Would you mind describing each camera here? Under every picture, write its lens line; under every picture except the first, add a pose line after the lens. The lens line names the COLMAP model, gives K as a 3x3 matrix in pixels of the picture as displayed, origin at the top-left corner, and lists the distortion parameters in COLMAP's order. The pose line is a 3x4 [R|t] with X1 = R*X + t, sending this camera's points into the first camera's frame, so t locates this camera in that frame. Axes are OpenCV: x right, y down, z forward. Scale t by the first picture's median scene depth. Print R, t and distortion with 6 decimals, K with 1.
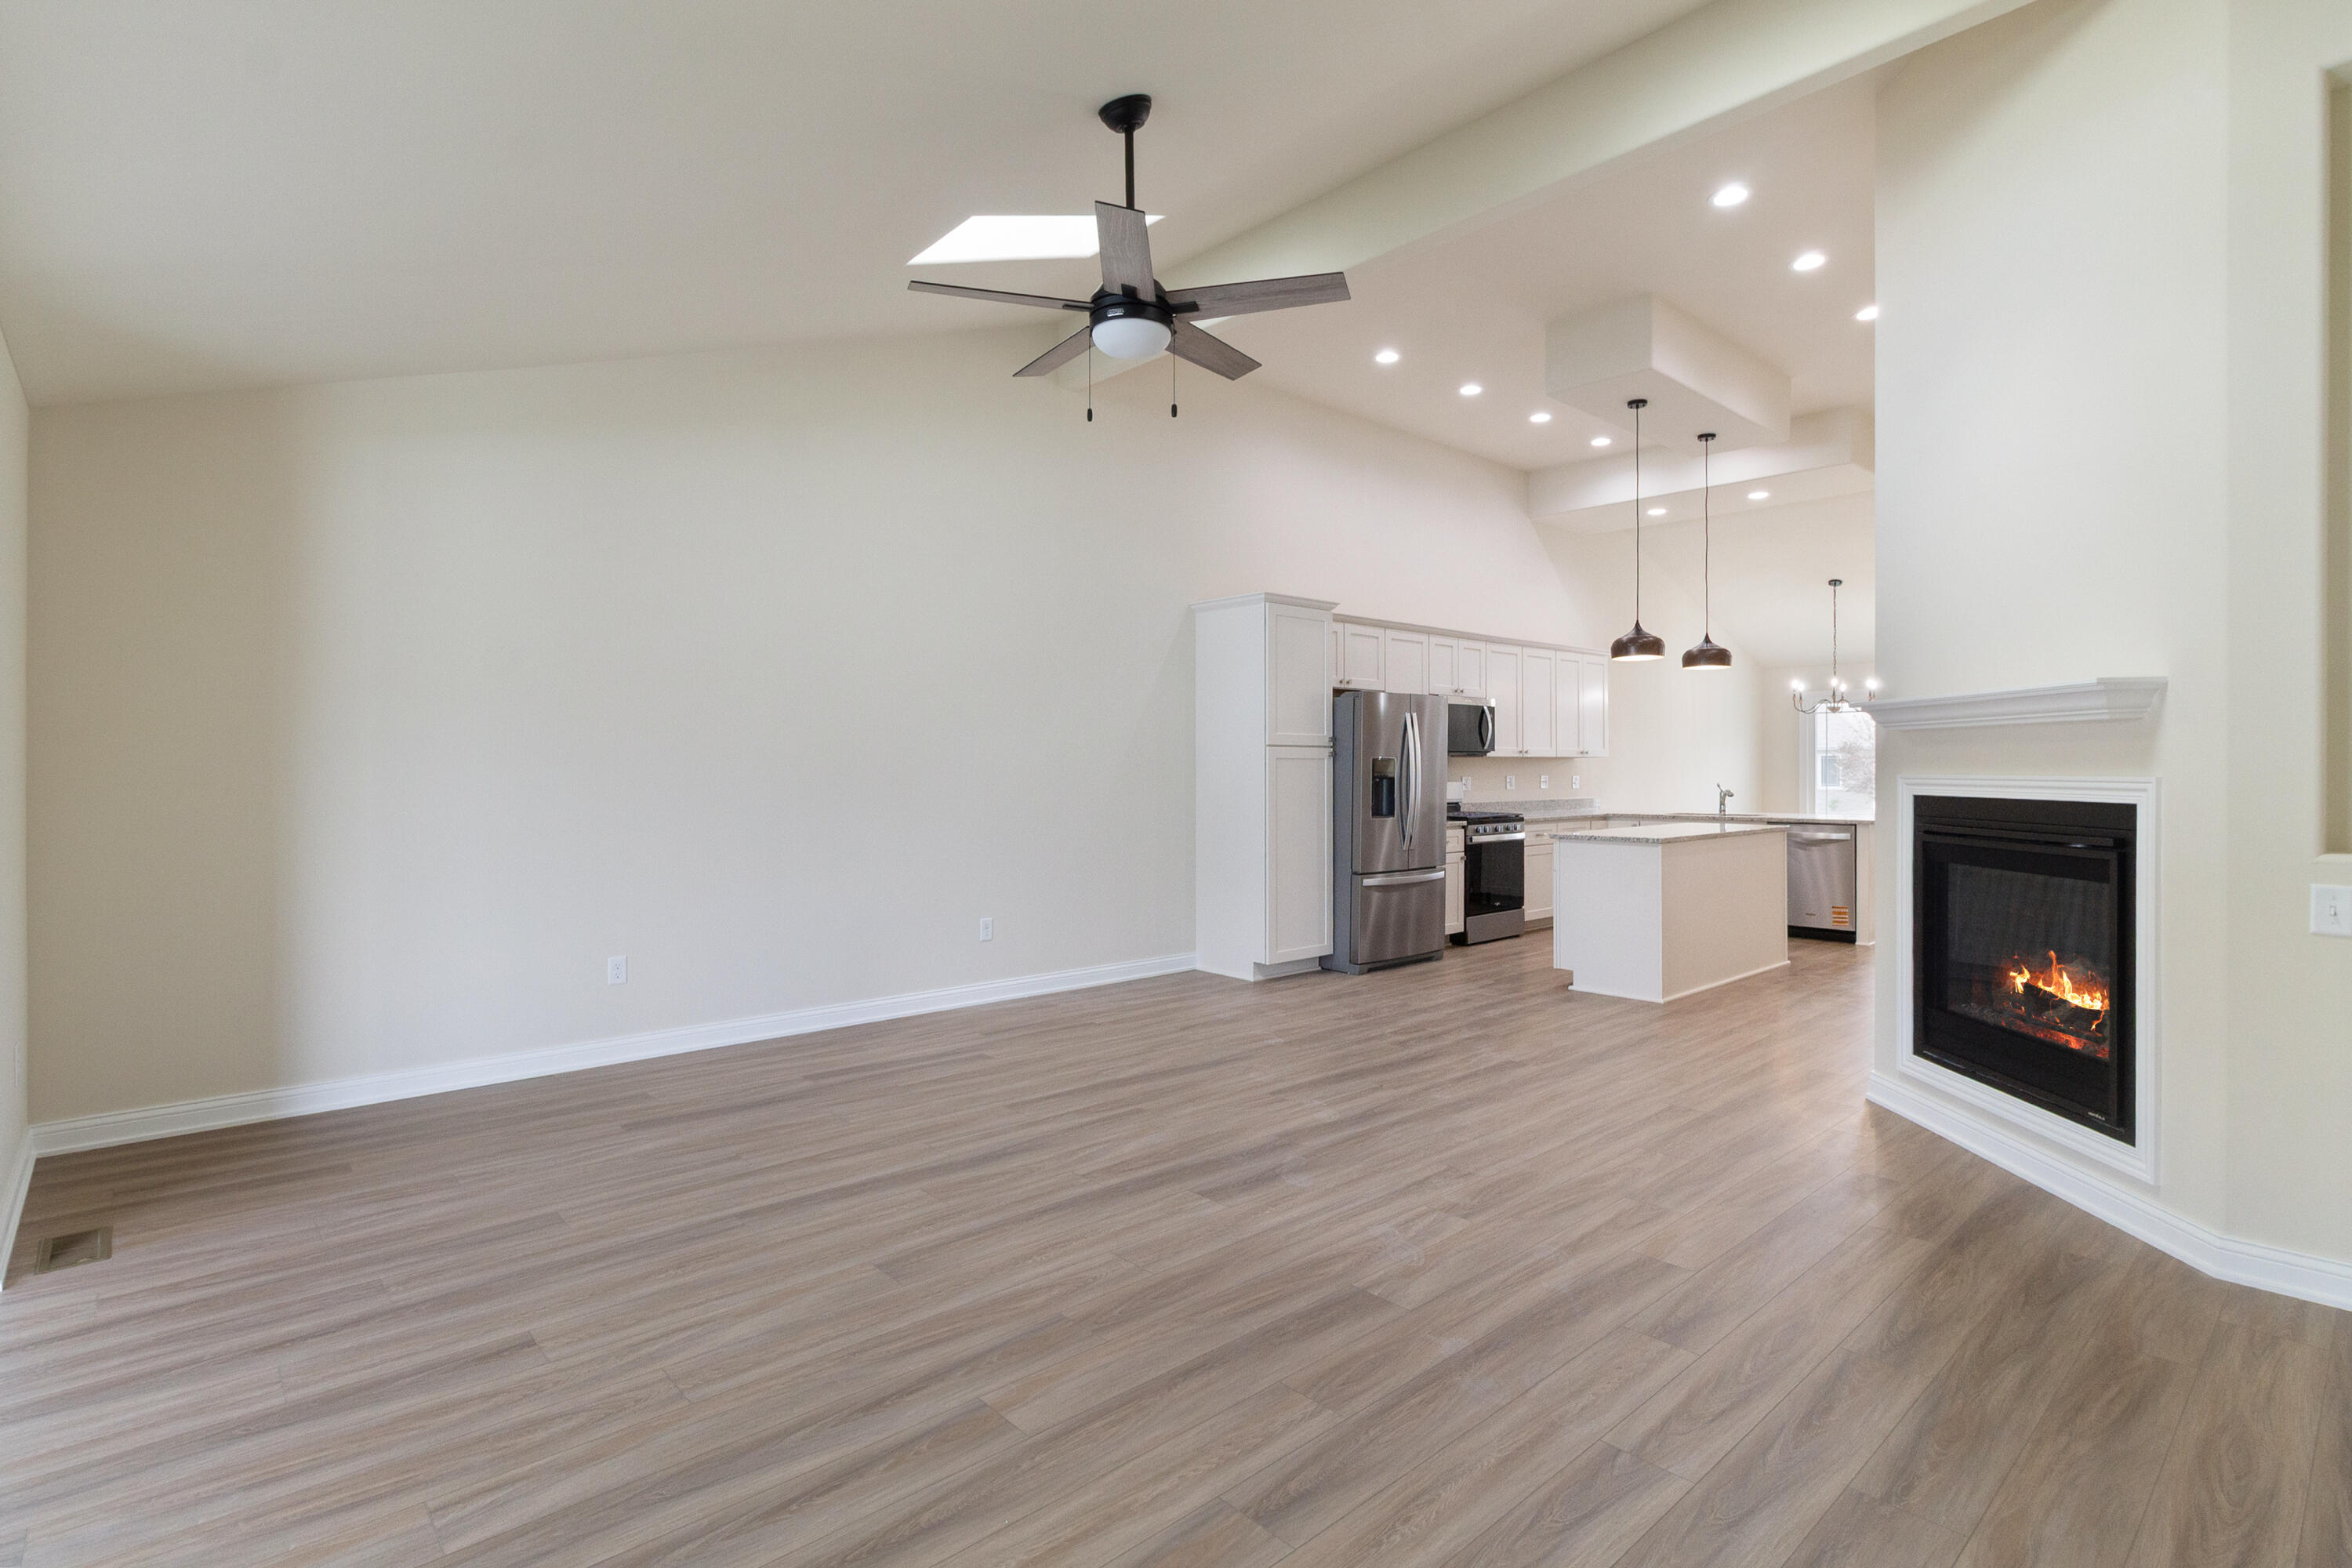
lens RADIAL K [[1130.6, 0, 1170.9], [0, 1130.6, 768.9], [0, 0, 1]] dist [-0.001814, -0.000183]
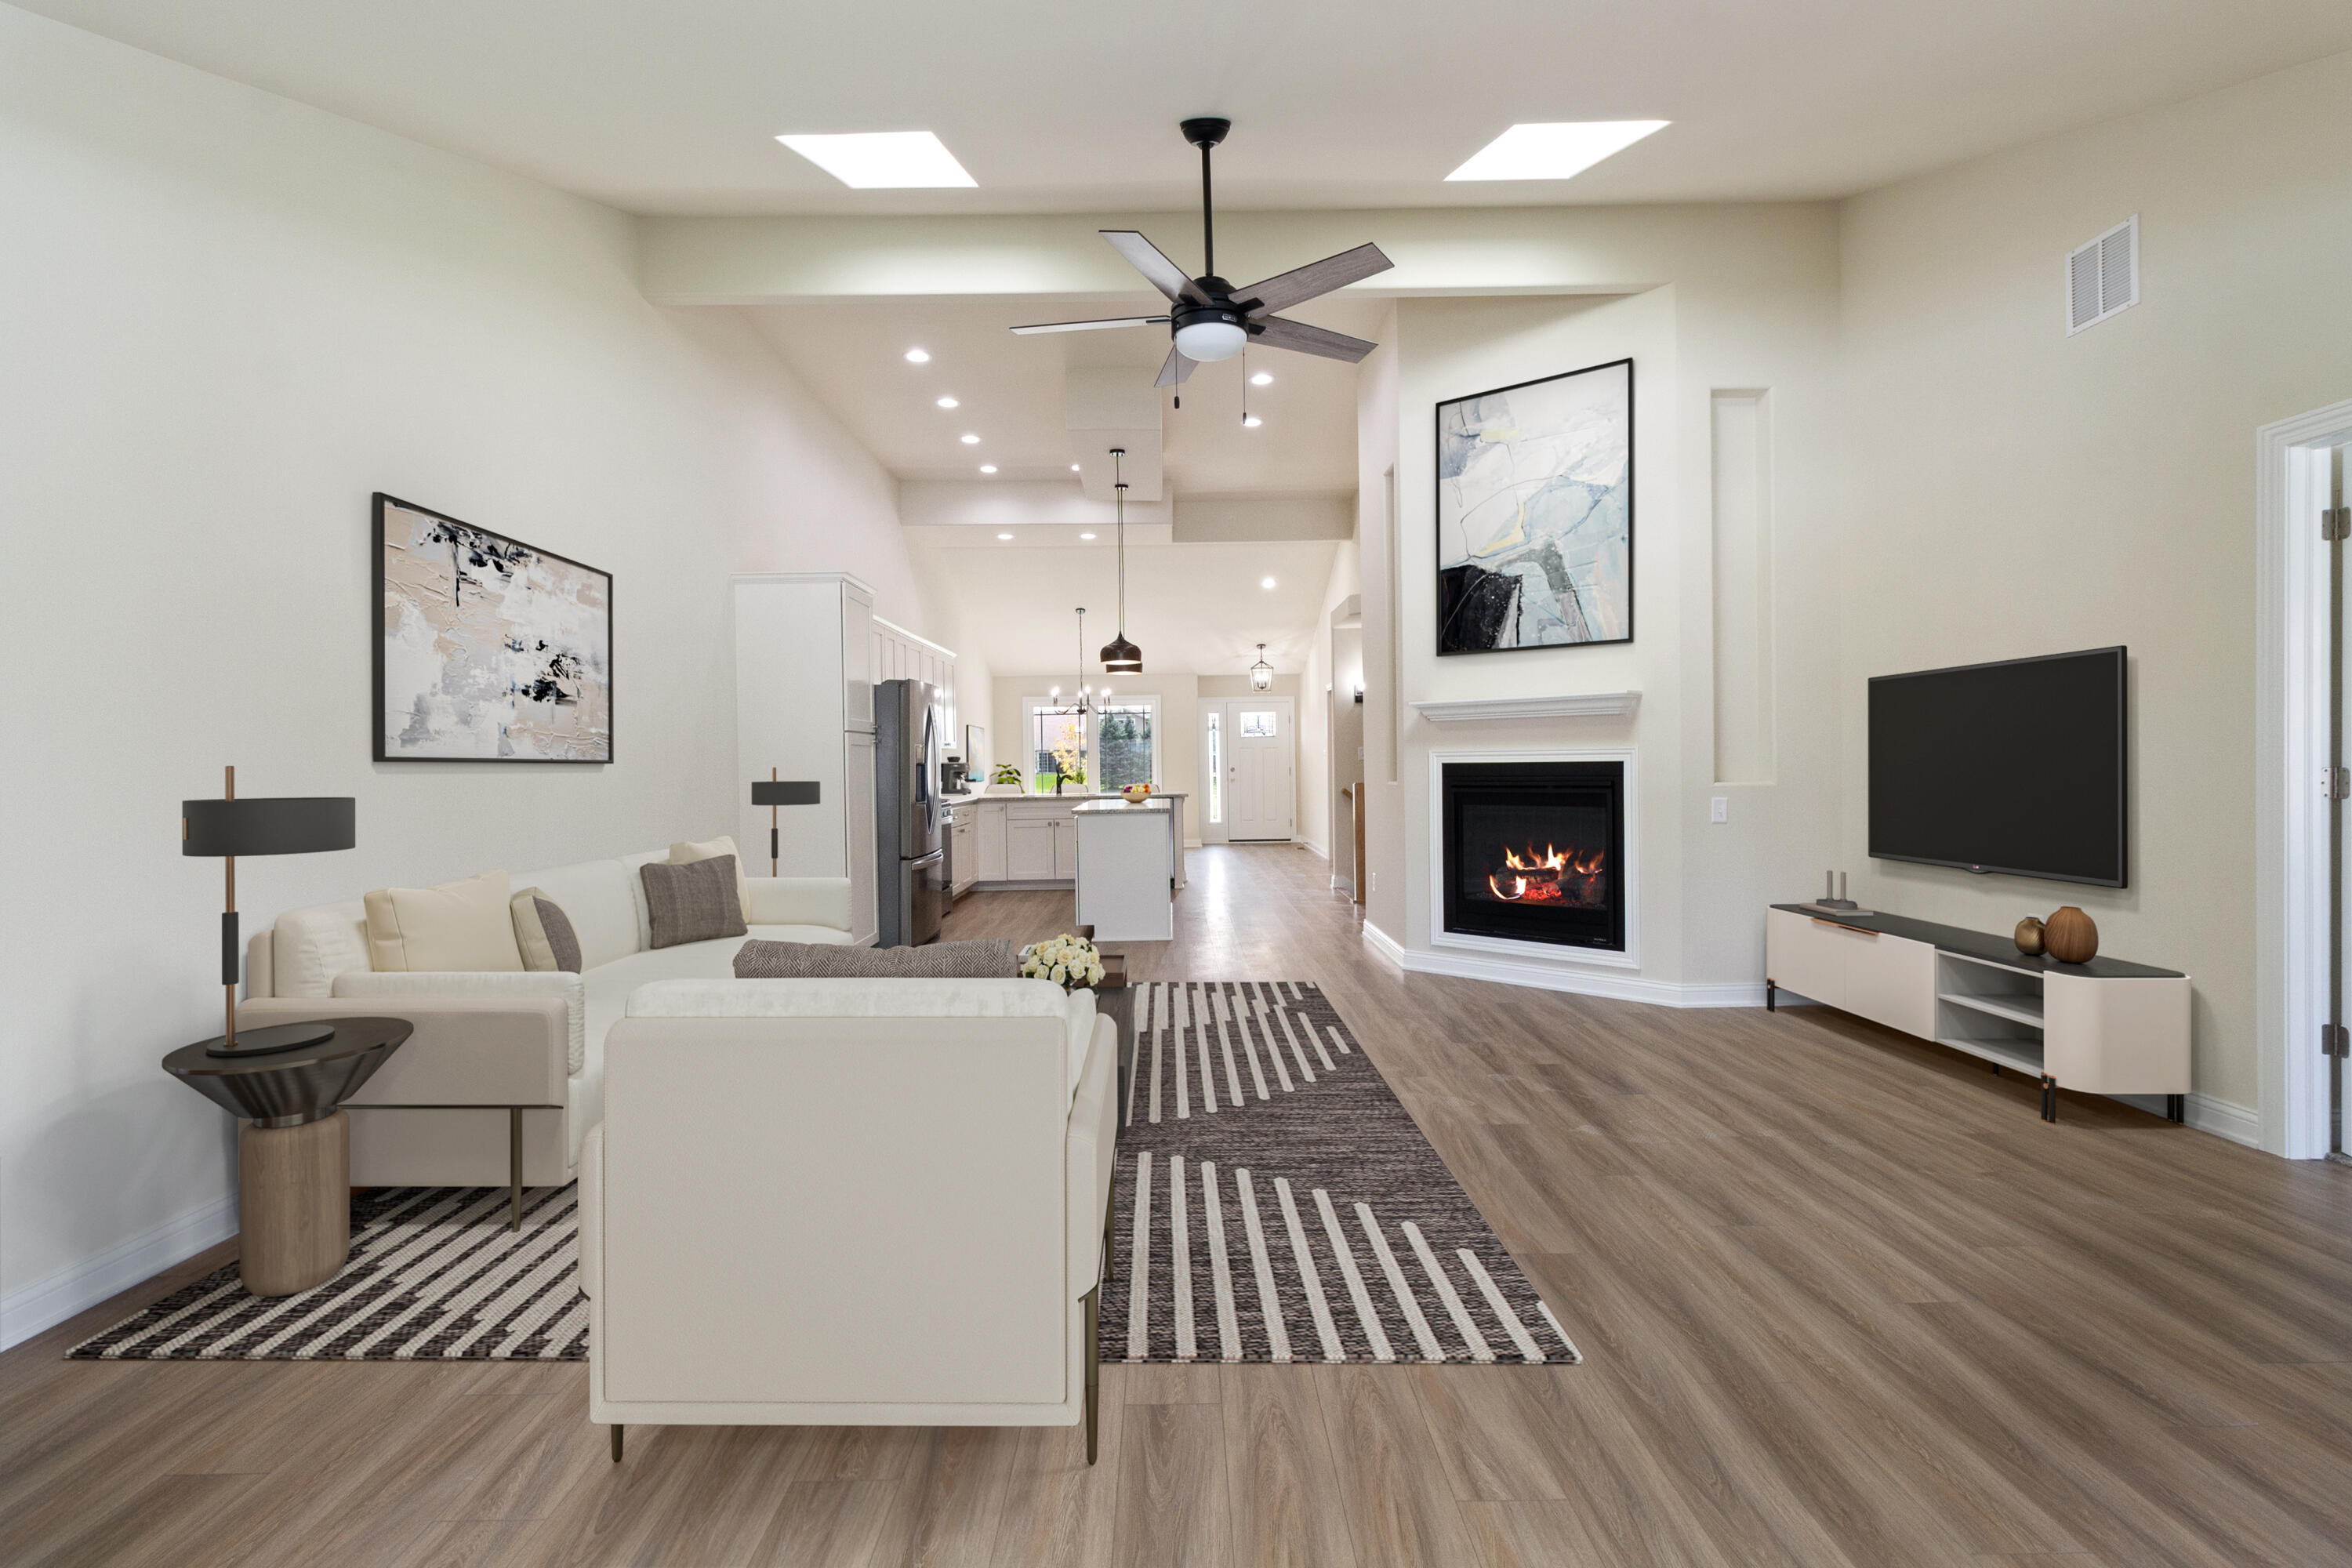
lens RADIAL K [[1113.8, 0, 1172.6], [0, 1113.8, 774.5], [0, 0, 1]] dist [0.001886, 0.000022]
pose [[0.665089, -0.017496, 0.746559, -0.364681], [0.015218, 0.999835, 0.009874, 0.009084], [-0.746609, 0.004794, 0.665246, 0.136337]]
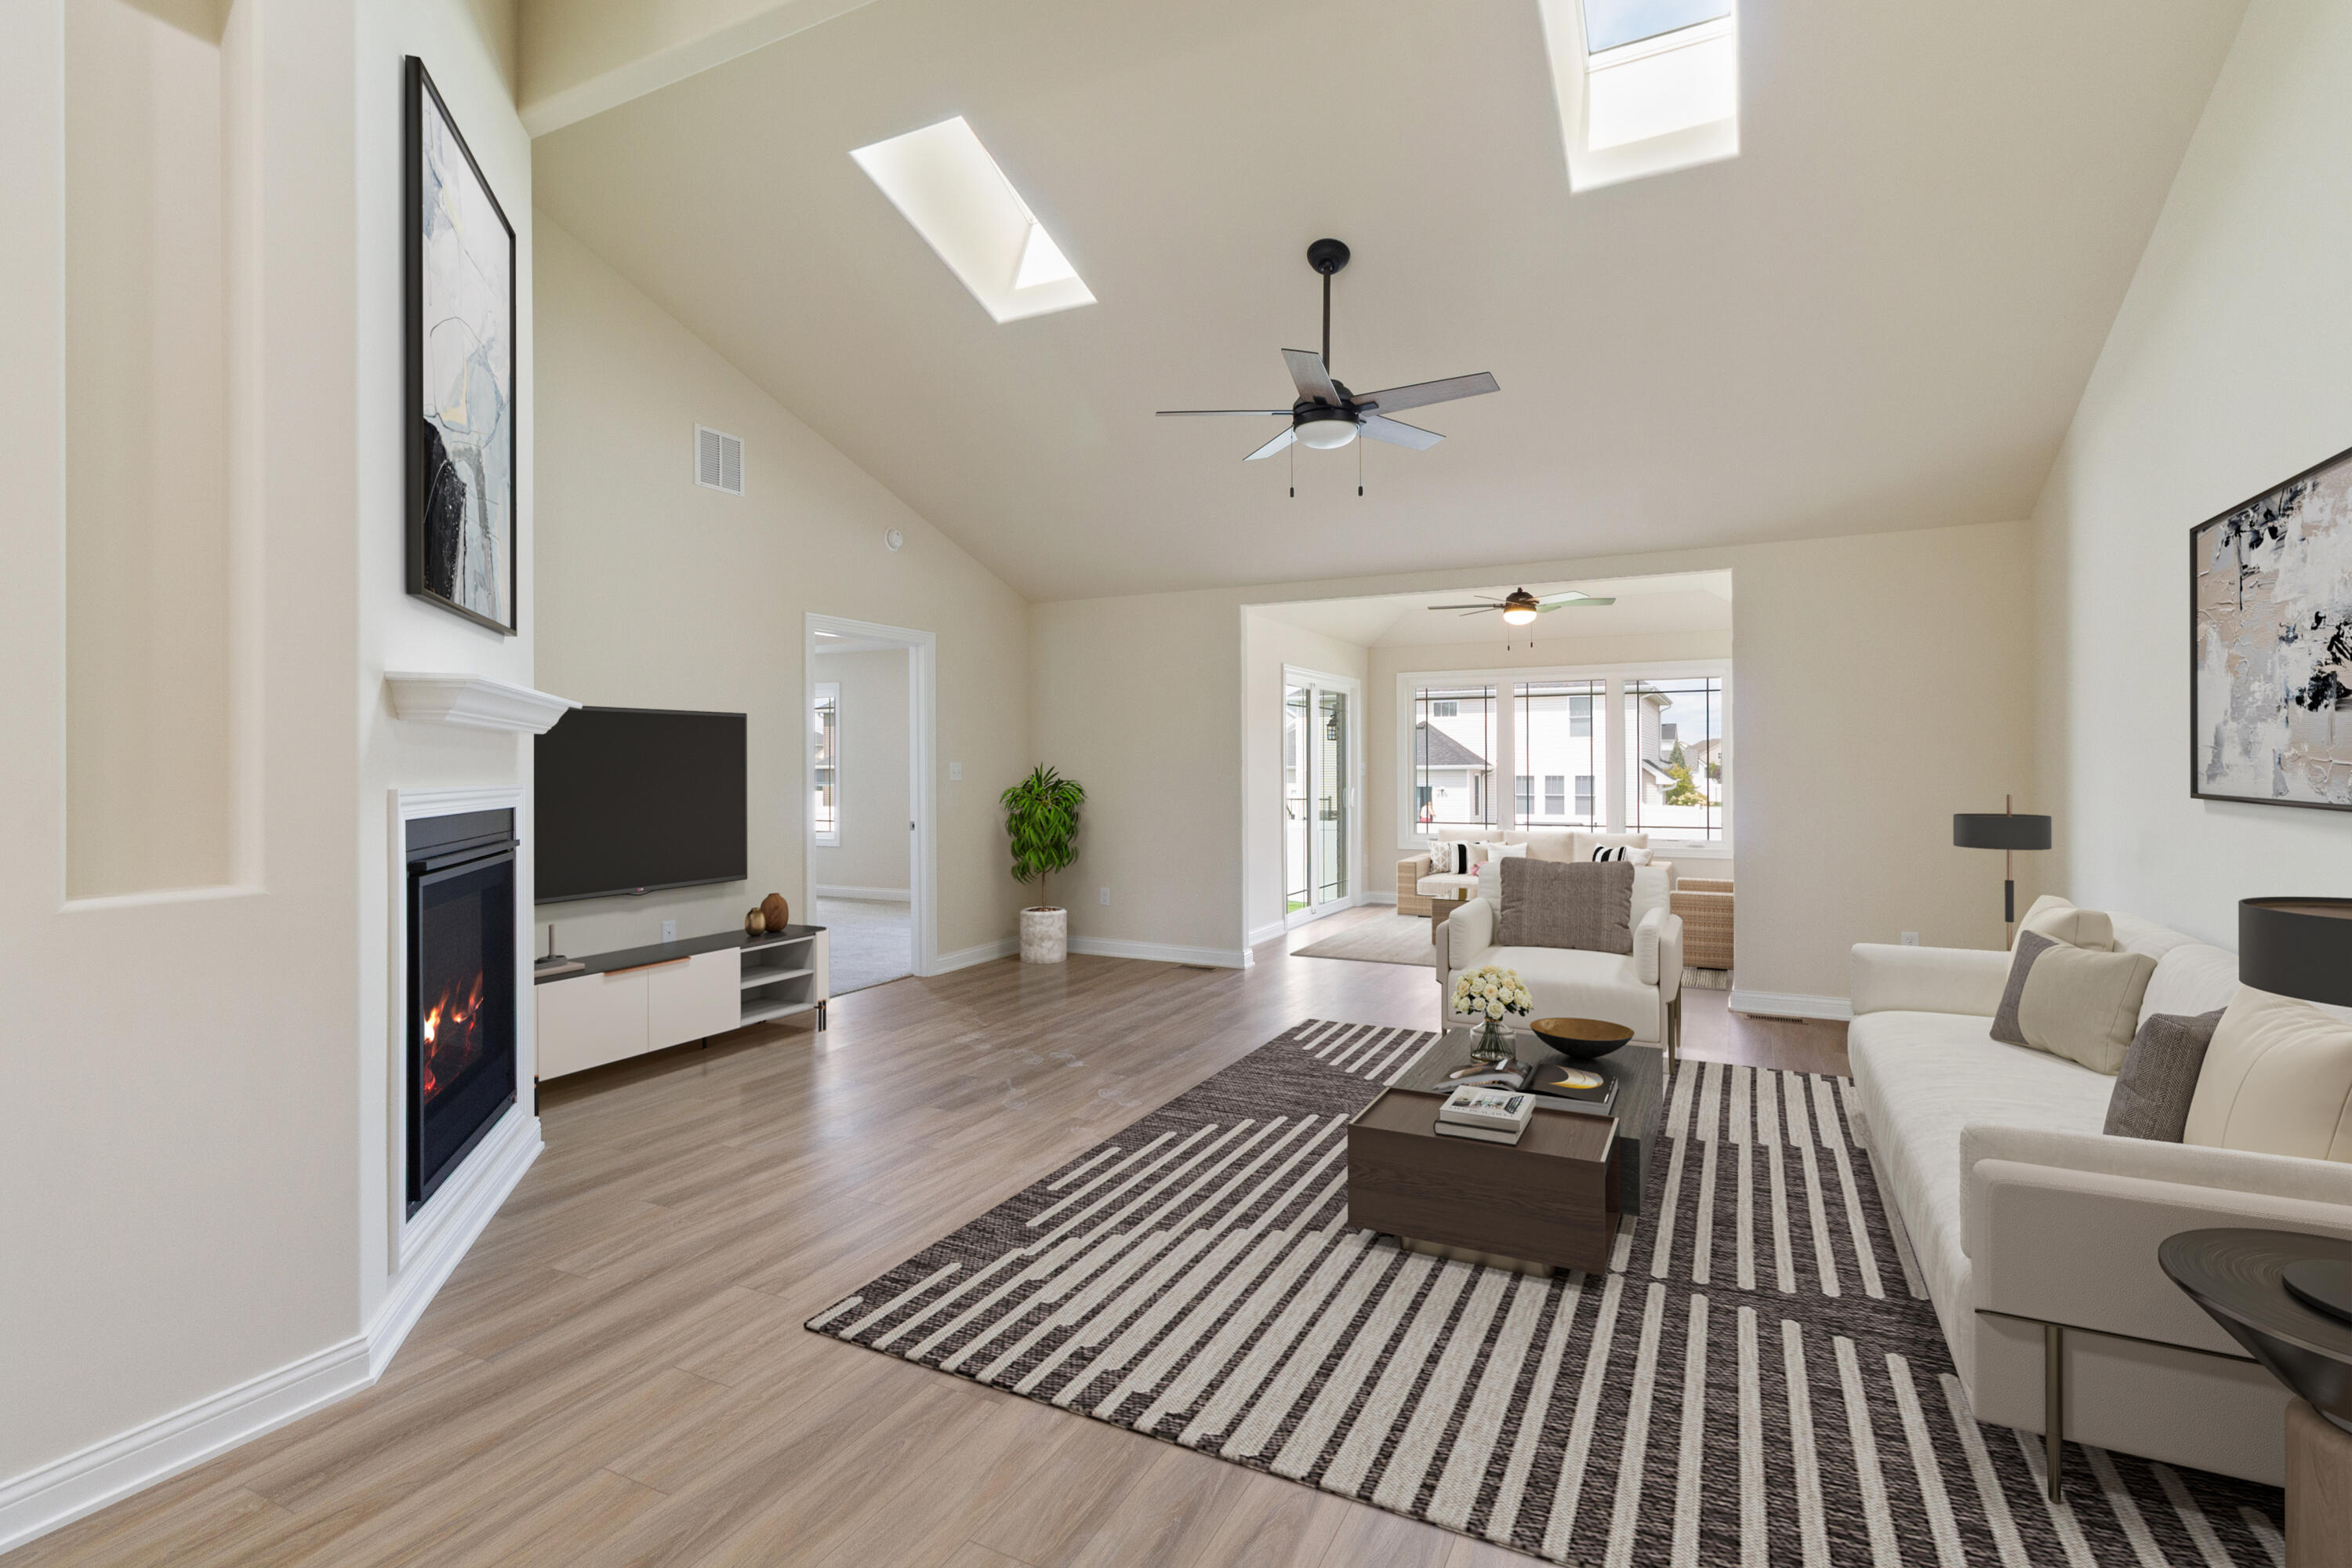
lens RADIAL K [[1099.7, 0, 1166.4], [0, 1099.7, 762.8], [0, 0, 1]] dist [0.027882, 0.000277]
pose [[-0.933622, -0.006267, -0.358204, 0.262047], [-0.006207, 0.999980, -0.001318, -0.006481], [0.358205, 0.000993, -0.933642, 0.893087]]
